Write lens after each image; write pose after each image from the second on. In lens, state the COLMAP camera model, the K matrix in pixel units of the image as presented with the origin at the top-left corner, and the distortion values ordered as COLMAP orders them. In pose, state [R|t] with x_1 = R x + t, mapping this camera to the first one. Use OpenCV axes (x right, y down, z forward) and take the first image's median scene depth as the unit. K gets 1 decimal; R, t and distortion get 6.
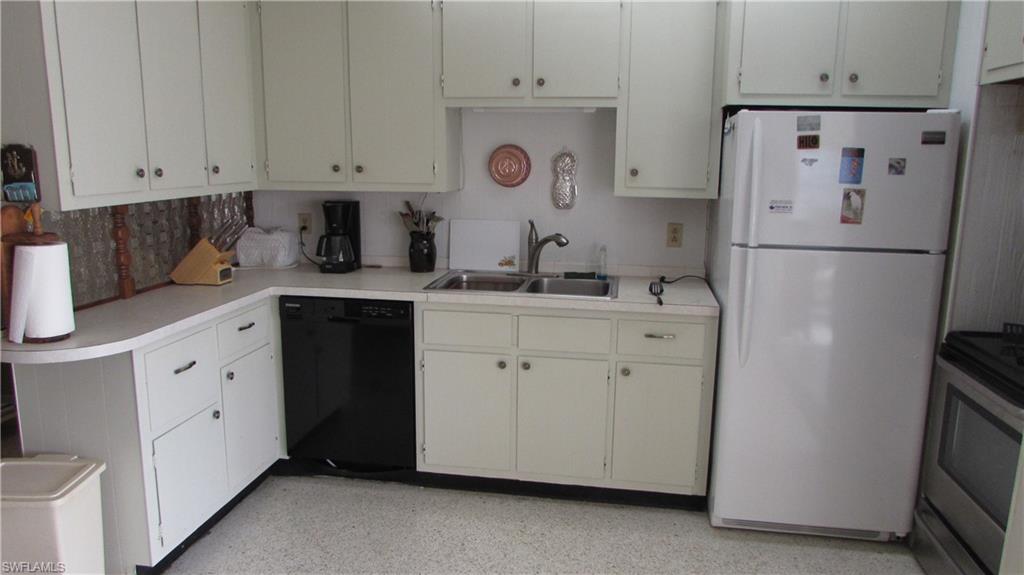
lens RADIAL K [[715.3, 0, 512.0], [0, 715.3, 287.5], [0, 0, 1]] dist [-0.037590, 0.006117]
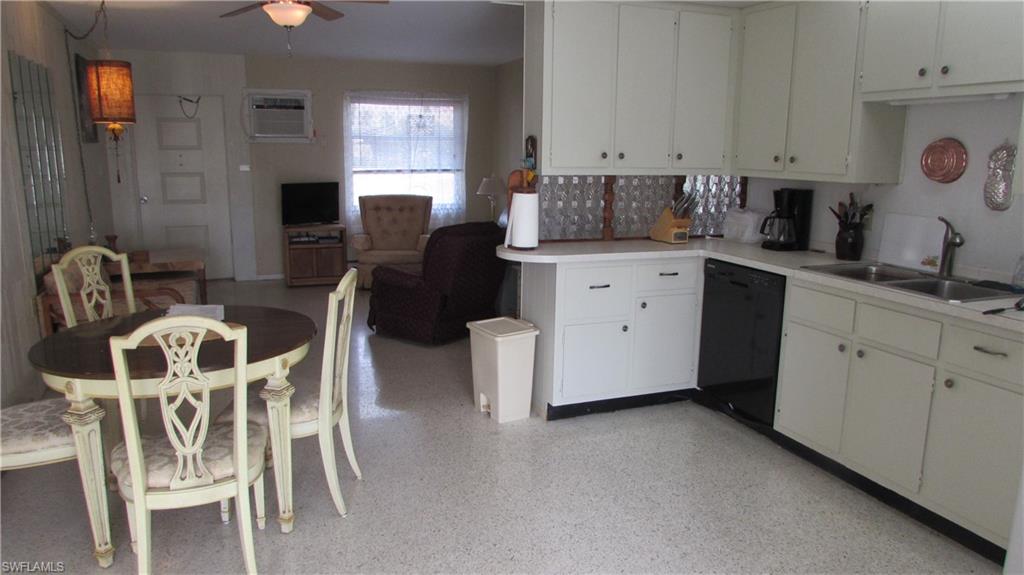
lens RADIAL K [[715.3, 0, 512.0], [0, 715.3, 287.5], [0, 0, 1]] dist [-0.037590, 0.006117]
pose [[0.521771, 0.161611, -0.837638, 0.562342], [-0.172024, 0.981654, 0.082241, 0.019020], [0.835561, 0.101183, 0.539999, 0.035669]]
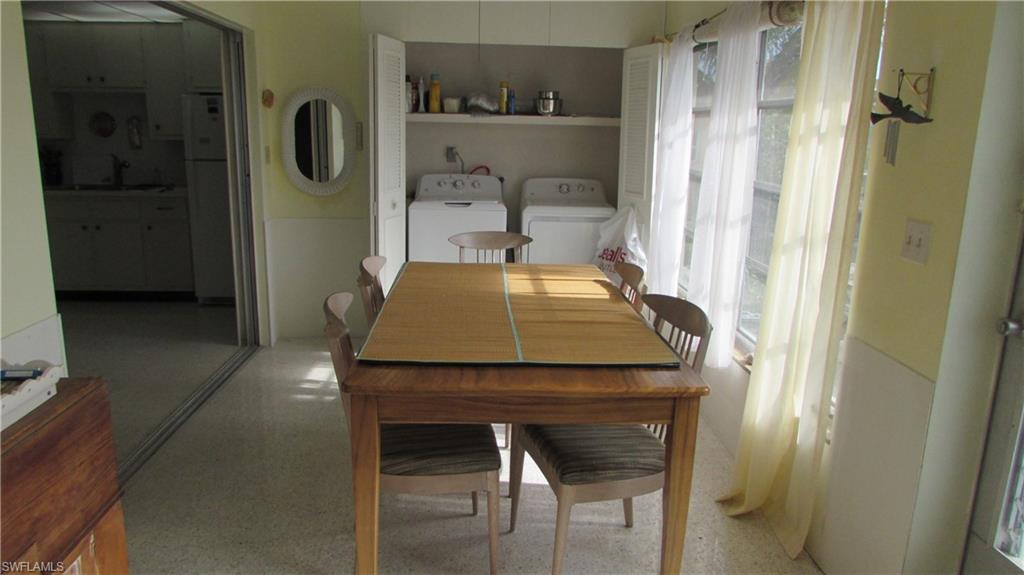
lens RADIAL K [[715.3, 0, 512.0], [0, 715.3, 287.5], [0, 0, 1]] dist [-0.037590, 0.006117]
pose [[0.977689, -0.039216, 0.206365, 0.683880], [0.033193, 0.998918, 0.032572, 0.235920], [-0.207419, -0.024995, 0.977933, -1.052074]]
